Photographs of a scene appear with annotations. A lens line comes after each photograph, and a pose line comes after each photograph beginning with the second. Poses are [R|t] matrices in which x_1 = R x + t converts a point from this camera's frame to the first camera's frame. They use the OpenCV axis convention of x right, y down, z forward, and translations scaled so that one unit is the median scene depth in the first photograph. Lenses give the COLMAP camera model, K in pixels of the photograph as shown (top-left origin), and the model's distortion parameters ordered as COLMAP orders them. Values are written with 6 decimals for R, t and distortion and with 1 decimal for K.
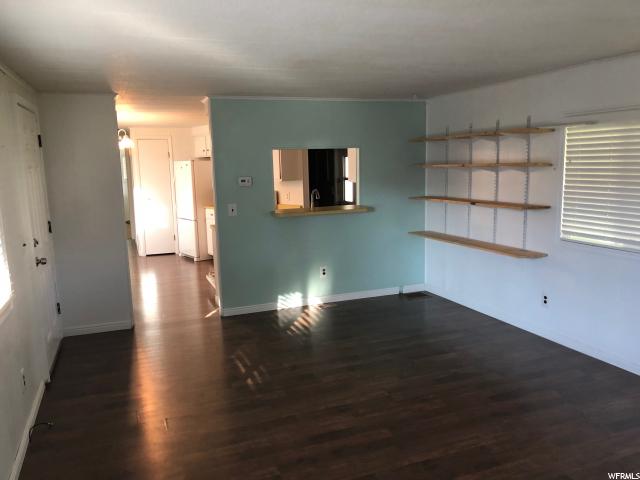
lens RADIAL K [[529.0, 0, 322.6], [0, 529.0, 240.0], [0, 0, 1]] dist [-0.013819, -0.005189]
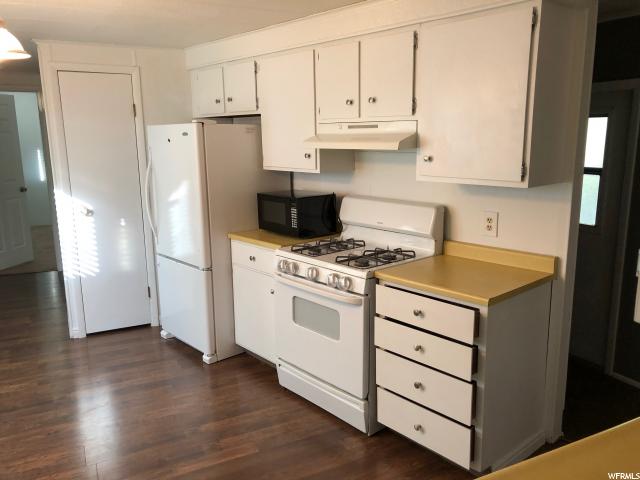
lens RADIAL K [[529.0, 0, 316.4], [0, 529.0, 240.8], [0, 0, 1]] dist [-0.013819, -0.005189]
pose [[0.995756, -0.009210, 0.091575, -0.190952], [0.004579, 0.998706, 0.050648, -0.078840], [-0.091923, -0.050014, 0.994509, 0.574052]]
